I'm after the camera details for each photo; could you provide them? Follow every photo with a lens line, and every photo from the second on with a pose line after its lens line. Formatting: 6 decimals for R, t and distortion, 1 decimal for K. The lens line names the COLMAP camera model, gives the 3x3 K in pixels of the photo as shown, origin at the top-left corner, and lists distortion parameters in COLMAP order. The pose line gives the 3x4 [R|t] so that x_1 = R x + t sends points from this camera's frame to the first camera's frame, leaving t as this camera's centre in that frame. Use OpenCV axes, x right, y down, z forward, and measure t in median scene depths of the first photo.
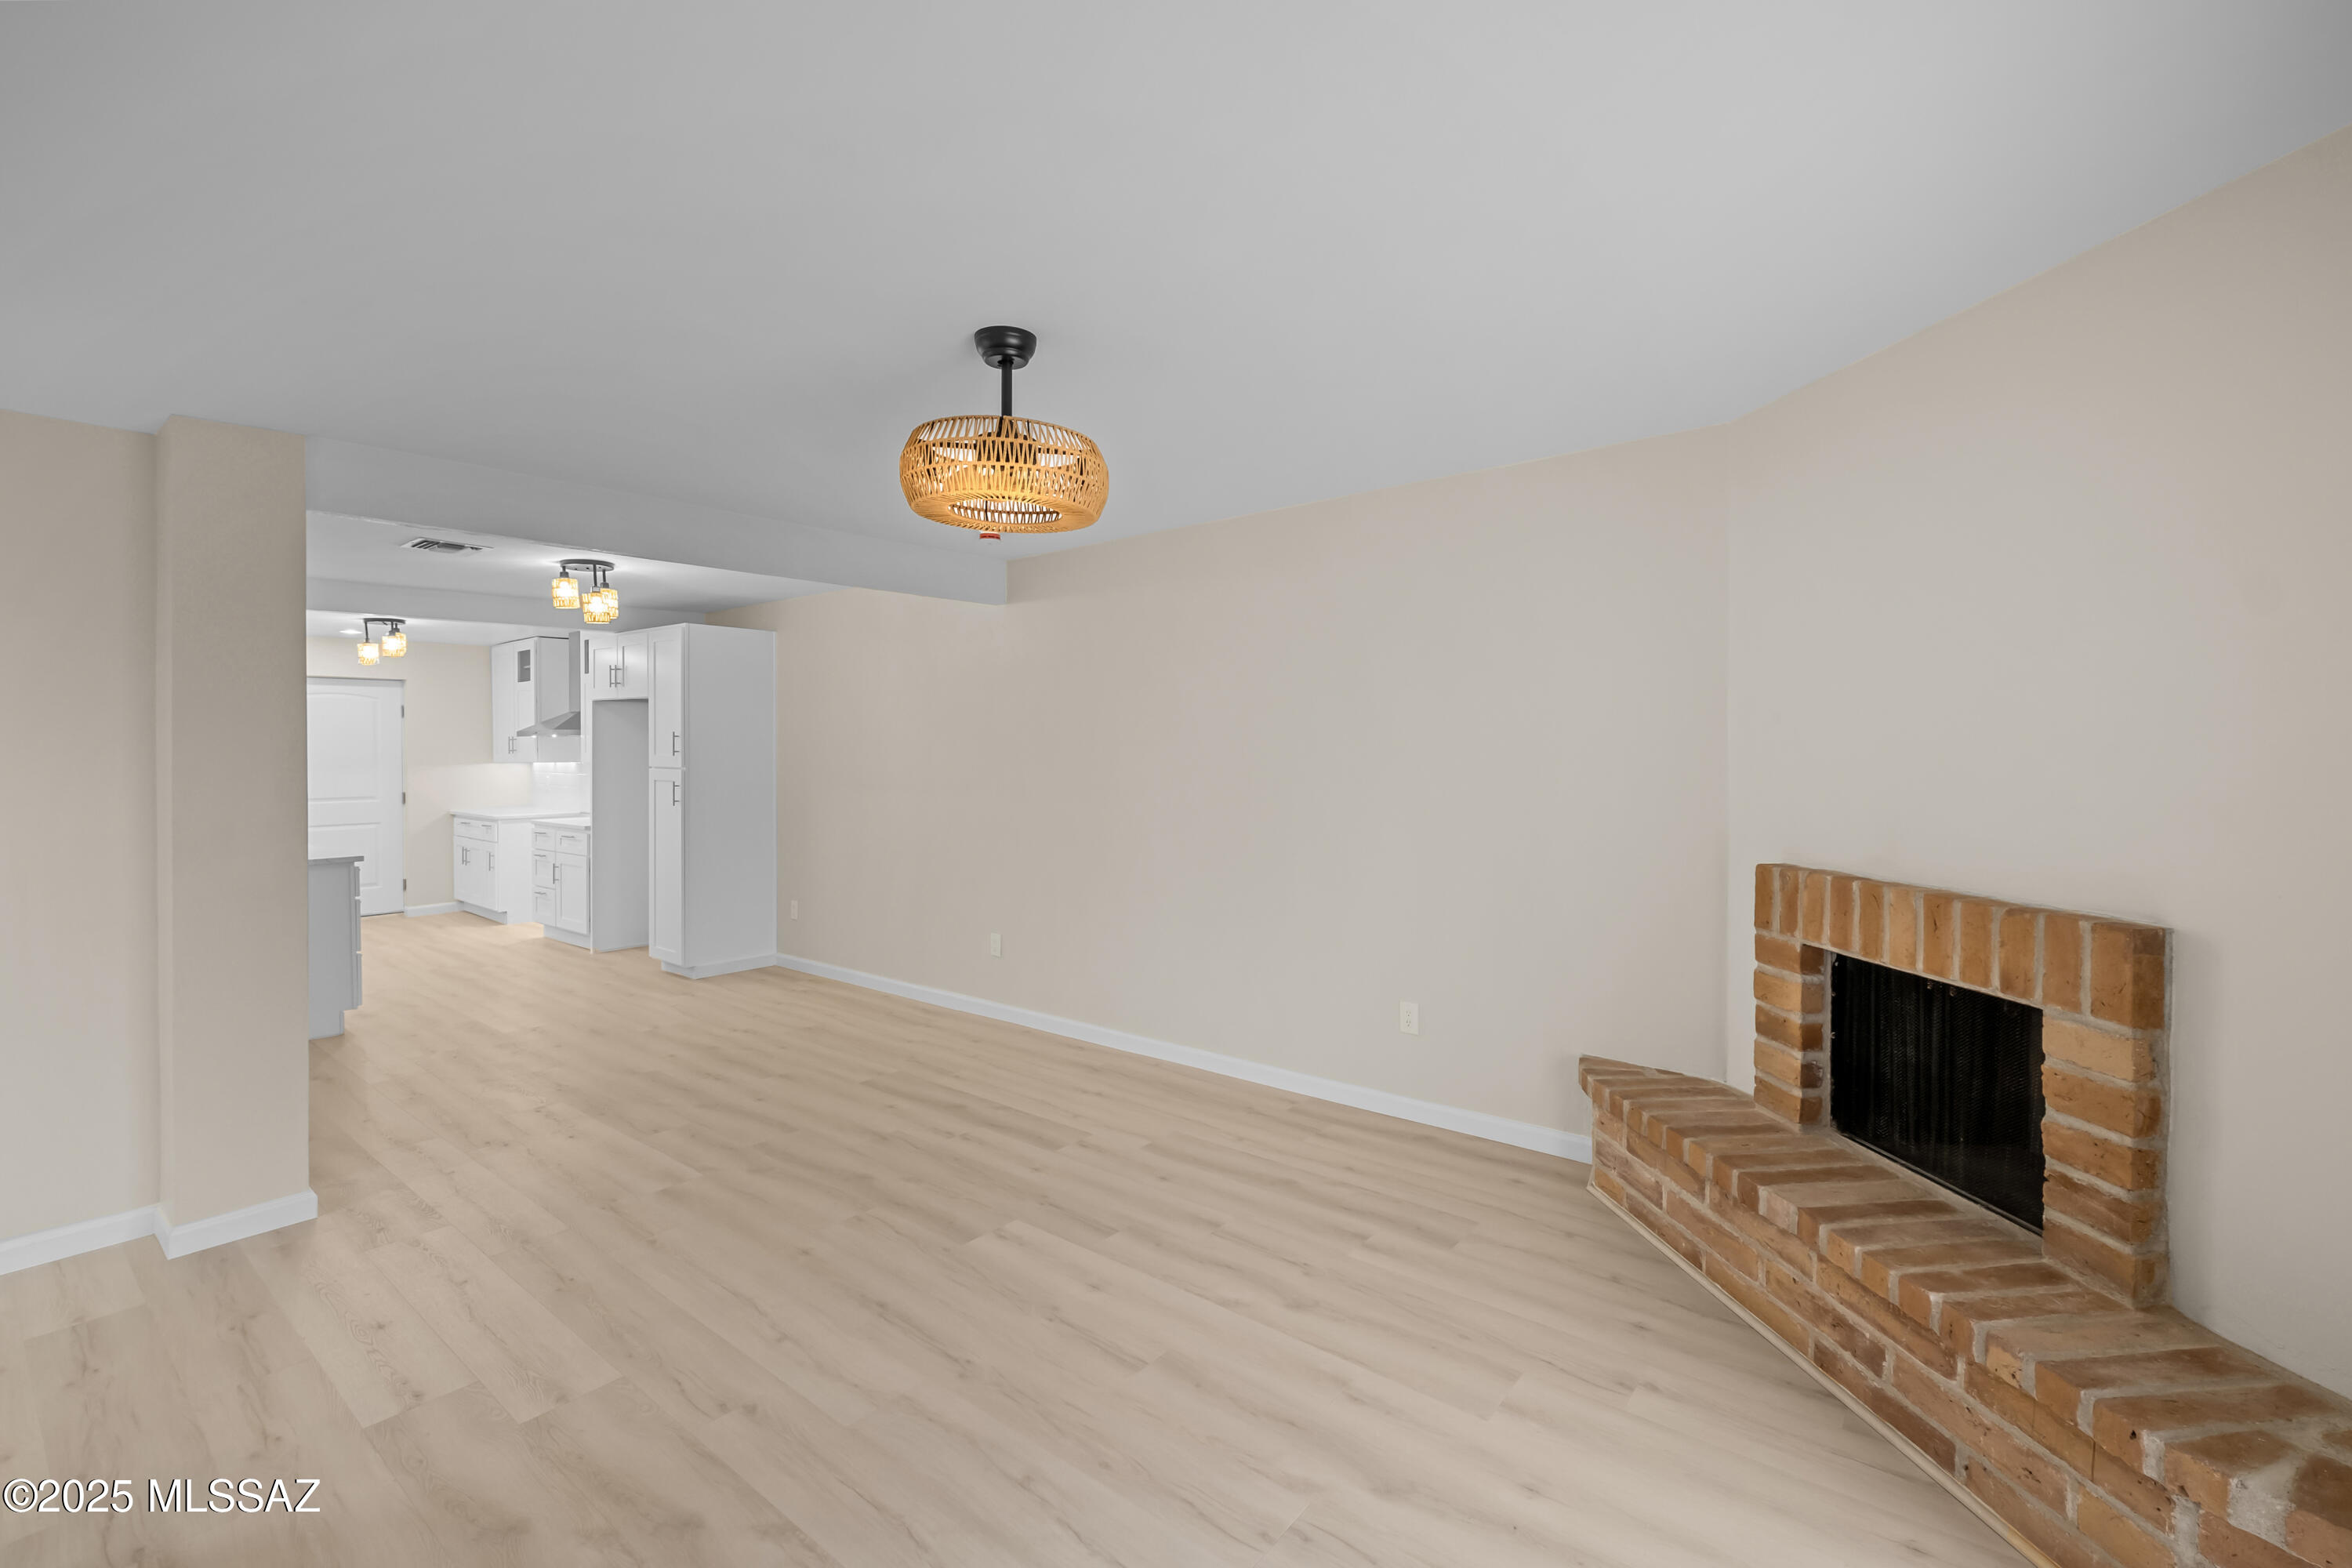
lens RADIAL K [[1019.6, 0, 1186.1], [0, 1019.6, 762.1], [0, 0, 1]] dist [-0.007482, -0.002382]
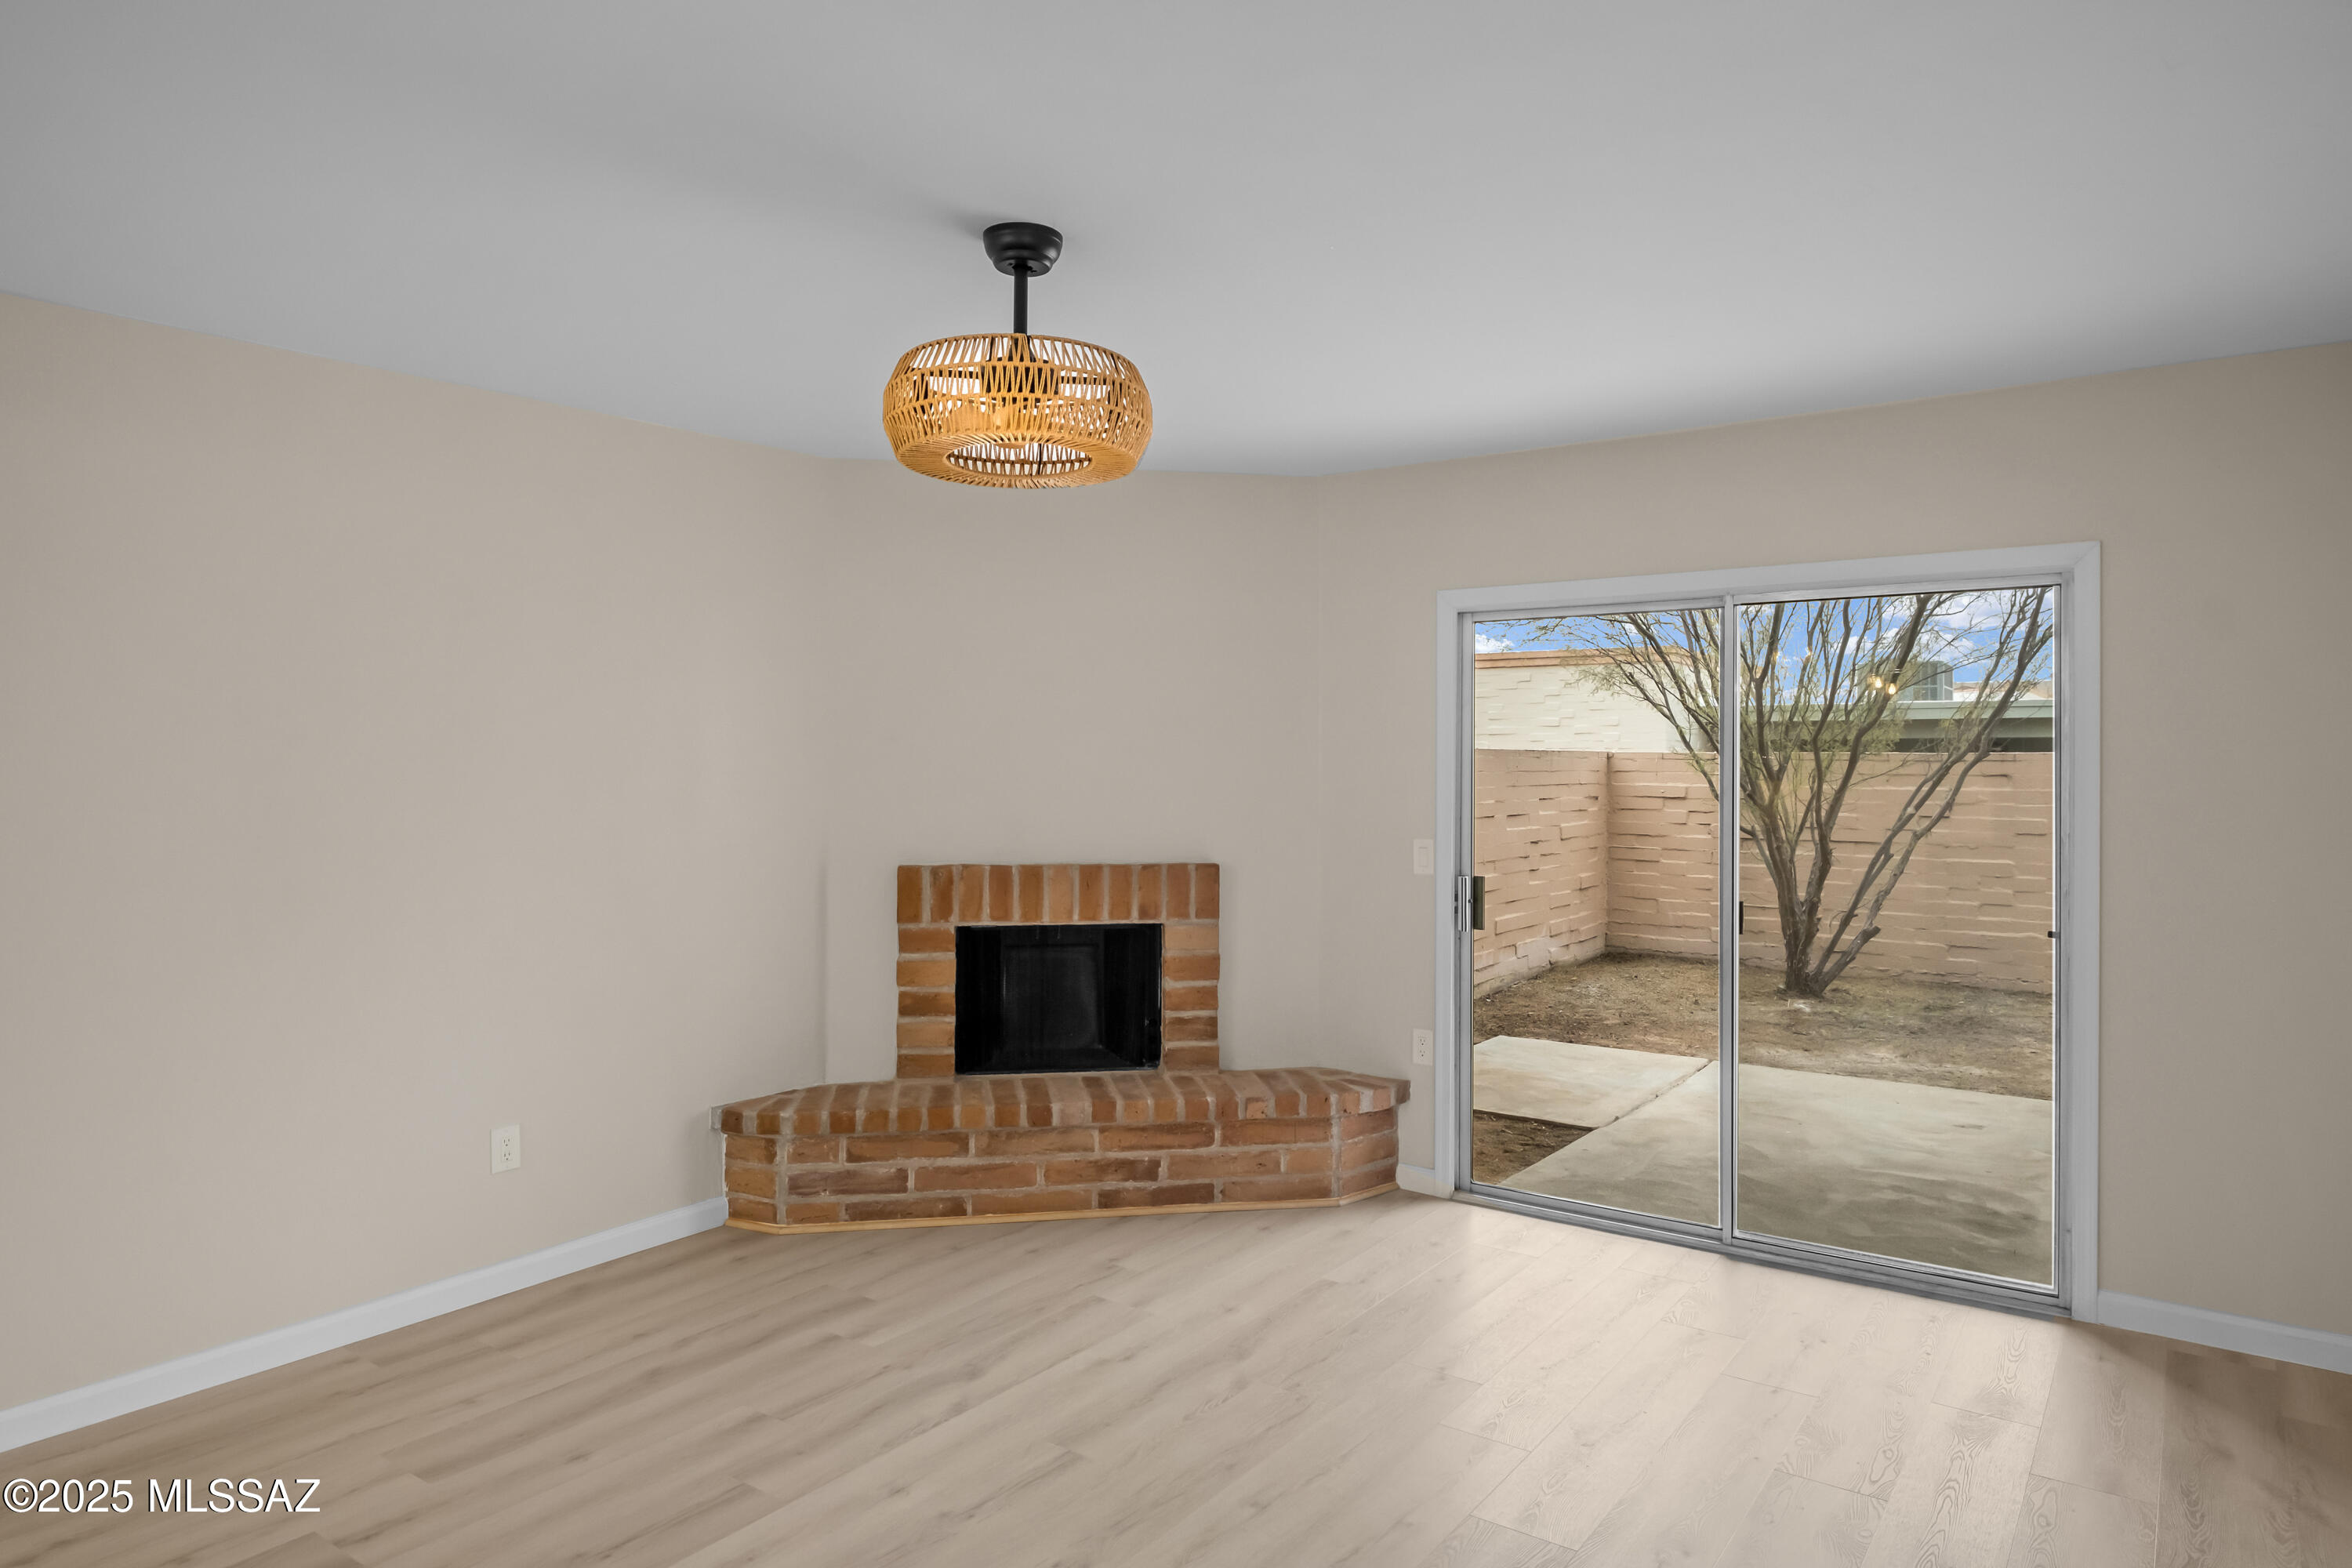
lens RADIAL K [[1425.1, 0, 1182.2], [0, 1425.1, 745.3], [0, 0, 1]] dist [0.006083, 0.000387]
pose [[-0.049006, 0.009436, 0.998754, -0.816360], [0.011958, 0.999889, -0.008860, -0.014369], [-0.998727, 0.011509, -0.049114, 0.591918]]
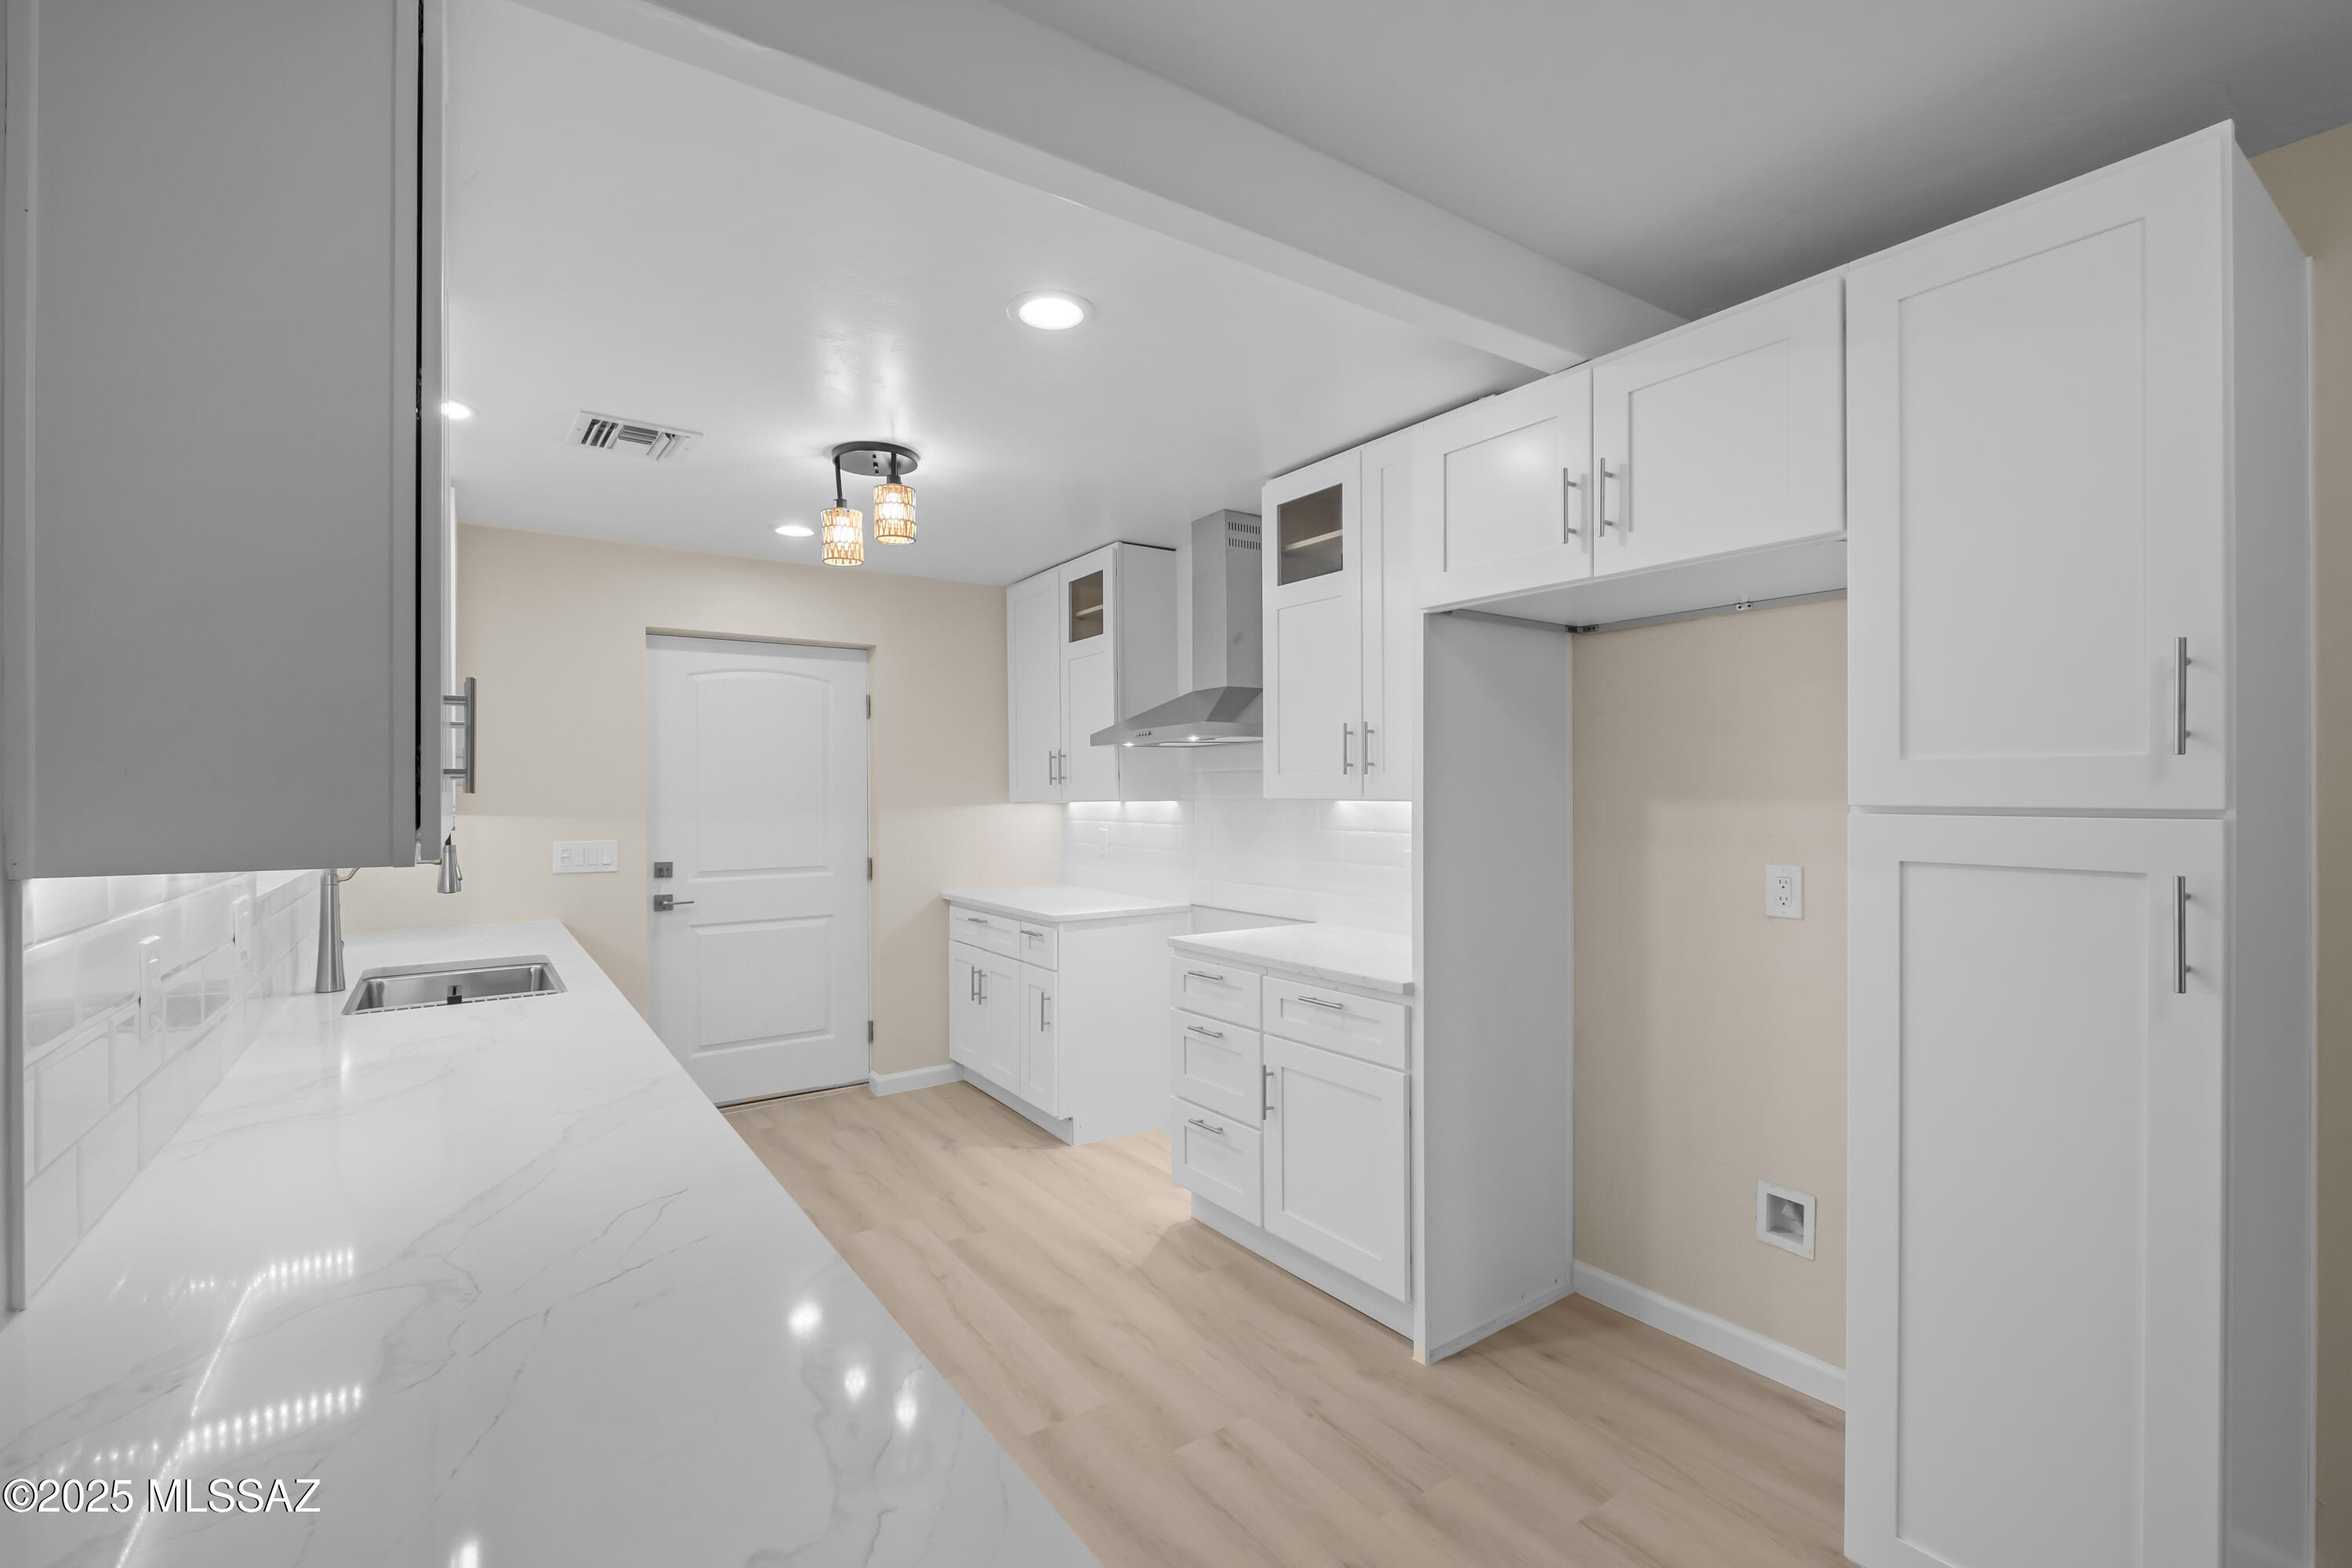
lens RADIAL K [[1019.6, 0, 1188.9], [0, 1019.6, 782.2], [0, 0, 1]] dist [-0.007482, -0.002382]
pose [[0.960166, -0.008964, -0.279286, -1.051934], [0.002896, 0.999751, -0.022130, 0.005473], [0.279415, 0.020440, 0.959953, 1.216220]]
